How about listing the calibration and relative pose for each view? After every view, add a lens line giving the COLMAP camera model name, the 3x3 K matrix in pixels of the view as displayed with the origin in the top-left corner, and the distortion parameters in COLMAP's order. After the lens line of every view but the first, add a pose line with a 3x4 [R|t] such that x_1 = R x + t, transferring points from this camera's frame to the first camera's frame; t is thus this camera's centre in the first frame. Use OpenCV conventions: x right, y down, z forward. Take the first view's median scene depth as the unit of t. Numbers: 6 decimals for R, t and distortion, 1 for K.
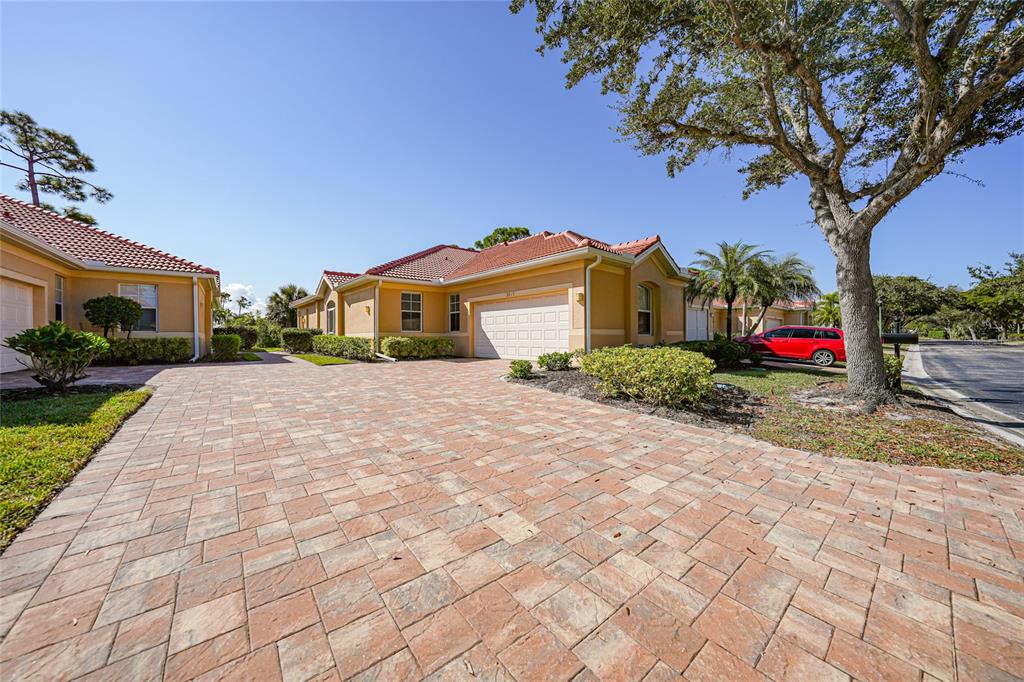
lens RADIAL K [[353.1, 0, 512.7], [0, 353.1, 336.5], [0, 0, 1]] dist [-0.010322, 0.000231]
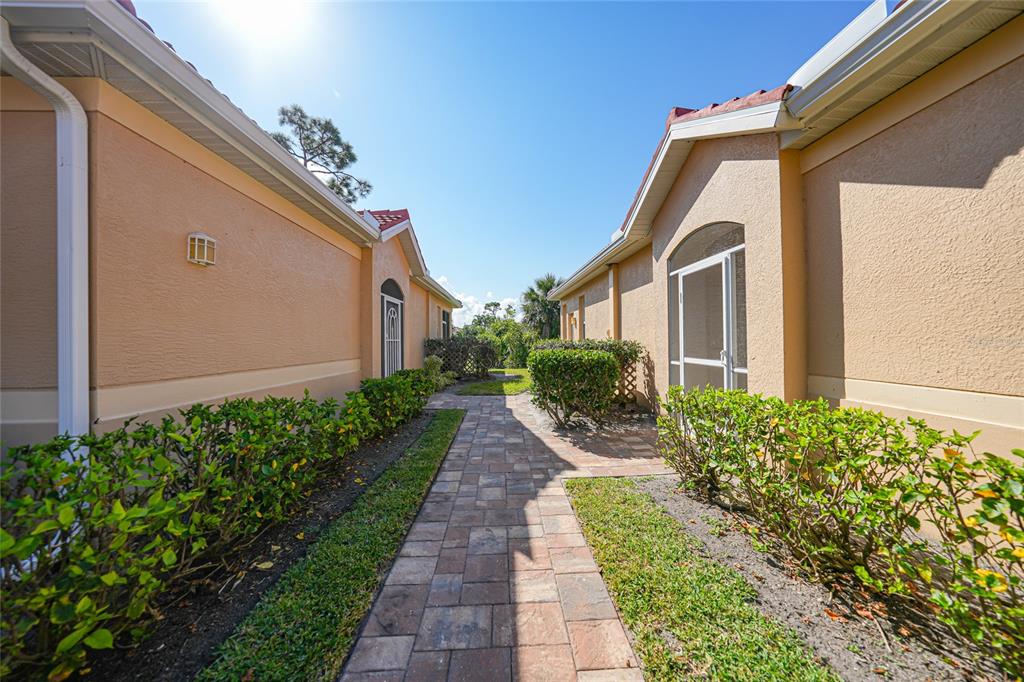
lens RADIAL K [[353.1, 0, 514.2], [0, 353.1, 337.4], [0, 0, 1]] dist [-0.010322, 0.000231]
pose [[0.793408, -0.009656, -0.608613, -0.476507], [0.007987, 0.999953, -0.005453, -0.027469], [0.608637, -0.000535, 0.793448, 0.738398]]
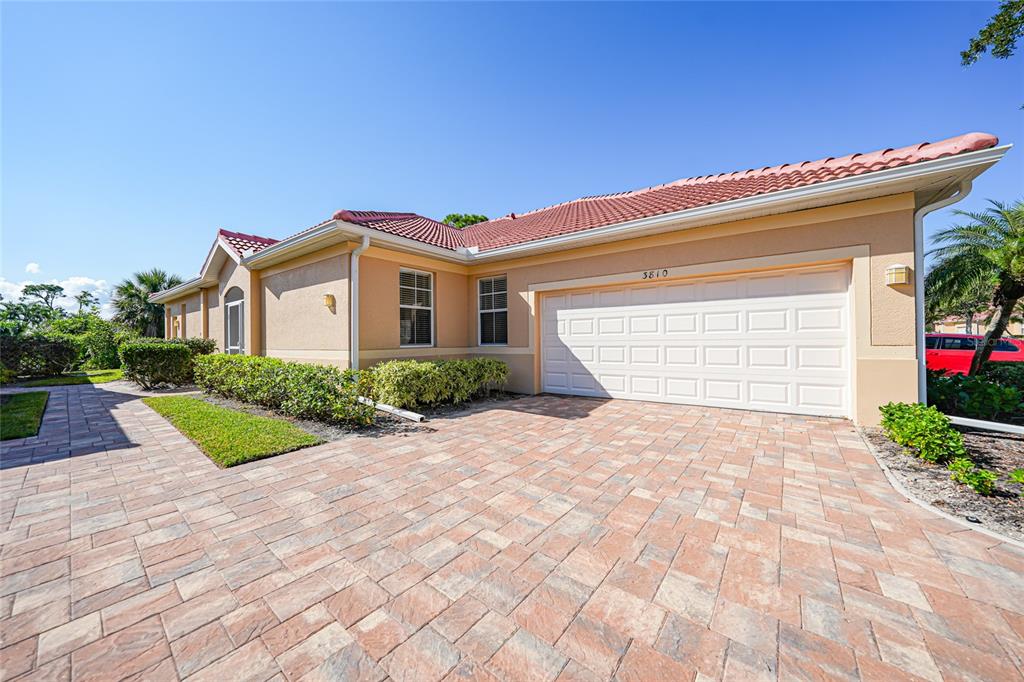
lens RADIAL K [[353.1, 0, 513.1], [0, 353.1, 338.7], [0, 0, 1]] dist [-0.010322, 0.000231]
pose [[0.975158, -0.006963, 0.221401, -0.226094], [0.007504, 0.999971, -0.001605, -0.019984], [-0.221384, 0.003227, 0.975181, 0.395613]]
